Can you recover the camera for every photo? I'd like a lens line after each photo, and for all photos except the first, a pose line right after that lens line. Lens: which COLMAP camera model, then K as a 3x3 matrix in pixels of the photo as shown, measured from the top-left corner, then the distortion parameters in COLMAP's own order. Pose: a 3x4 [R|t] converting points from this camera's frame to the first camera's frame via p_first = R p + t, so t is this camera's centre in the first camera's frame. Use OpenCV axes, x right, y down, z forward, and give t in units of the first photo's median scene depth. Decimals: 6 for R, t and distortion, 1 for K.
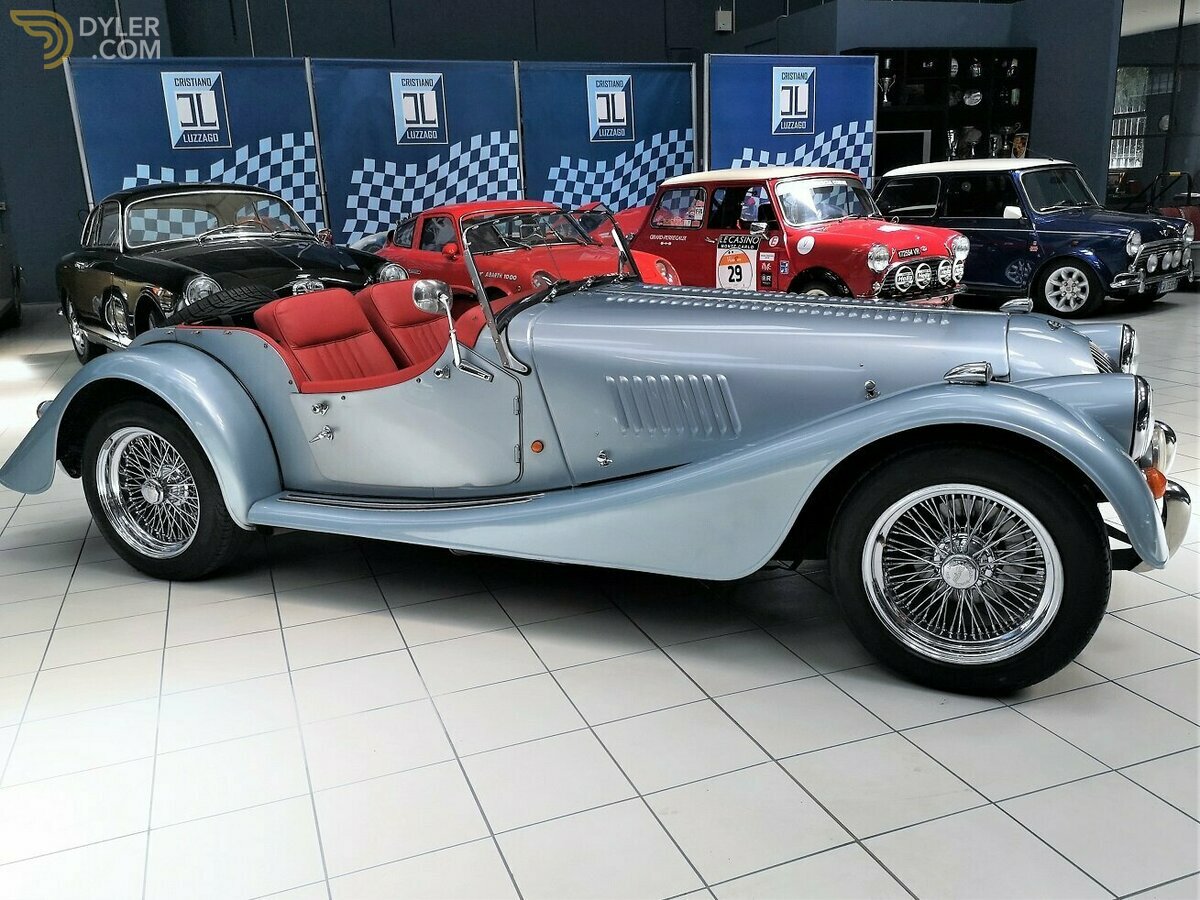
lens RADIAL K [[978.0, 0, 600.0], [0, 978.0, 450.0], [0, 0, 1]] dist [0.000920, 0.001189]
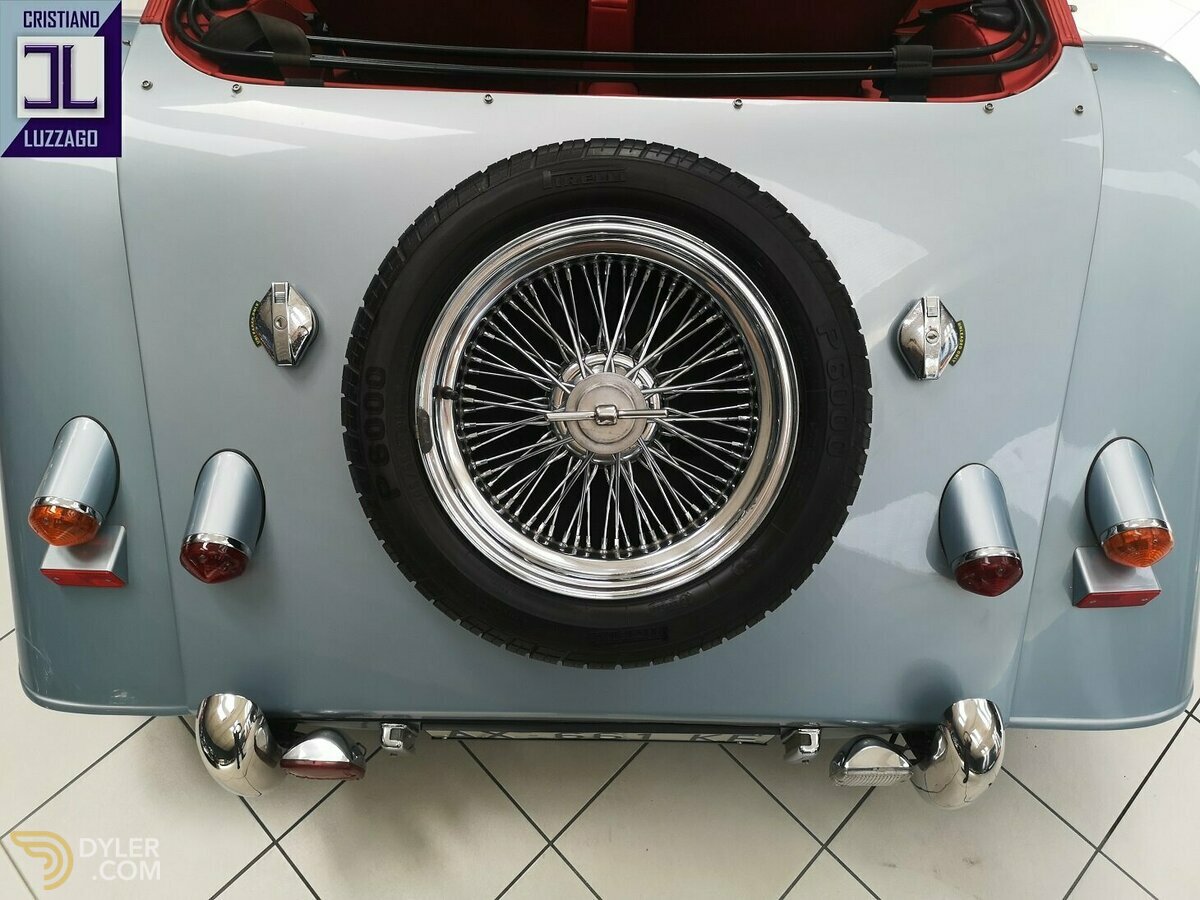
lens RADIAL K [[978.0, 0, 600.0], [0, 978.0, 450.0], [0, 0, 1]] dist [0.000920, 0.001189]
pose [[0.876917, -0.181756, 0.444950, 0.135313], [0.142687, 0.982453, 0.120108, 0.074148], [-0.458973, -0.041836, 0.887465, 0.541332]]
